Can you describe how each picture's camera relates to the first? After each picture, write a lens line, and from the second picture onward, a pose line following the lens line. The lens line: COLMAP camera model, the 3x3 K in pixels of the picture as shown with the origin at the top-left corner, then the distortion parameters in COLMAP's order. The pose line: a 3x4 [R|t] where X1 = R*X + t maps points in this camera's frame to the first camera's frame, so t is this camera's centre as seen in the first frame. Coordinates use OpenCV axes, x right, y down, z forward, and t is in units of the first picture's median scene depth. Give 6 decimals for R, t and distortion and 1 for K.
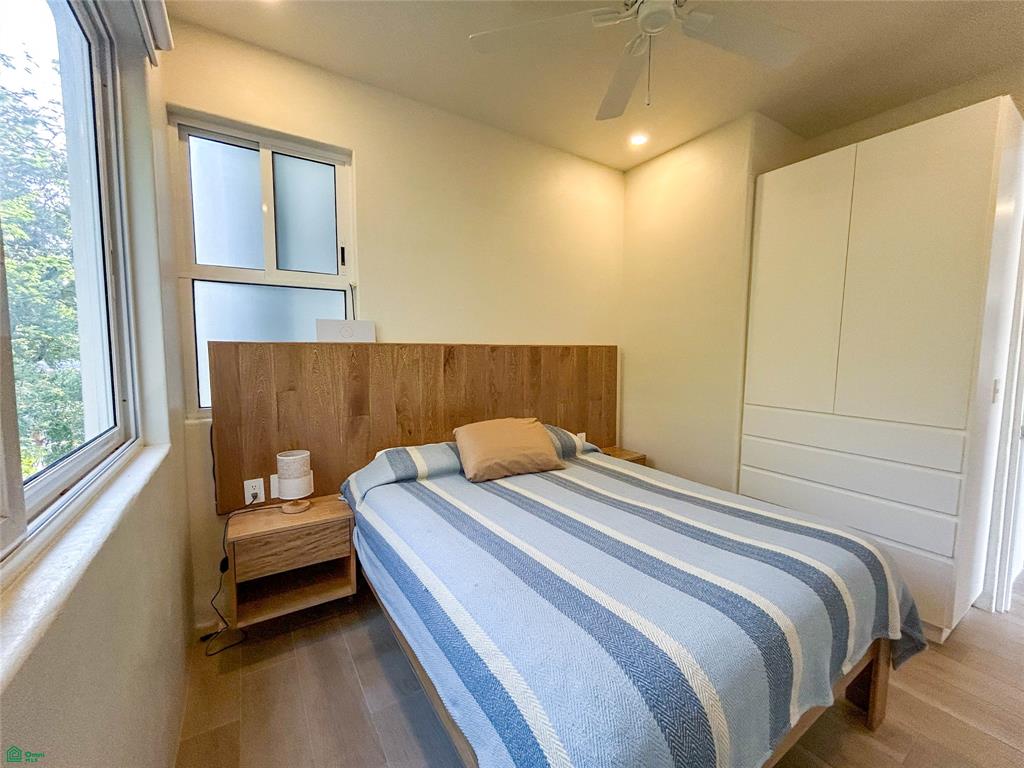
lens RADIAL K [[415.0, 0, 512.0], [0, 415.0, 384.0], [0, 0, 1]] dist [-0.000274, -0.000024]
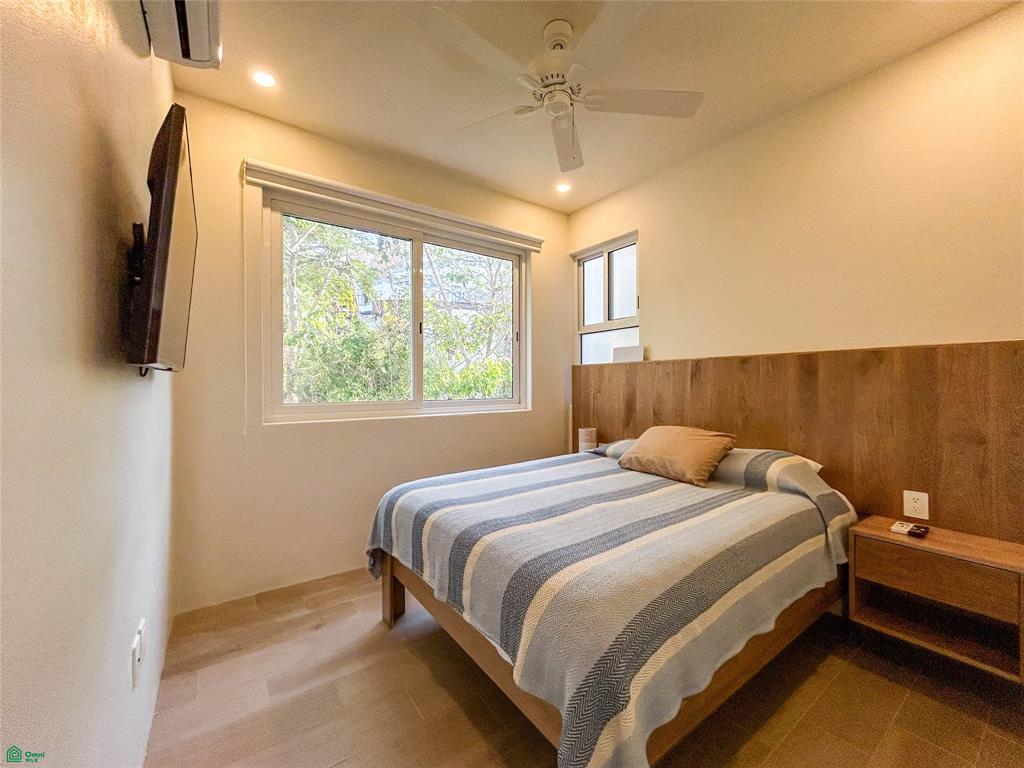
lens RADIAL K [[411.2, 0, 512.0], [0, 411.2, 384.0], [0, 0, 1]] dist [0.000538, 0.000031]
pose [[0.048870, 0.002478, -0.998802, 0.913980], [-0.073228, 0.997315, -0.001109, 0.007607], [0.996117, 0.073195, 0.048921, 0.471060]]
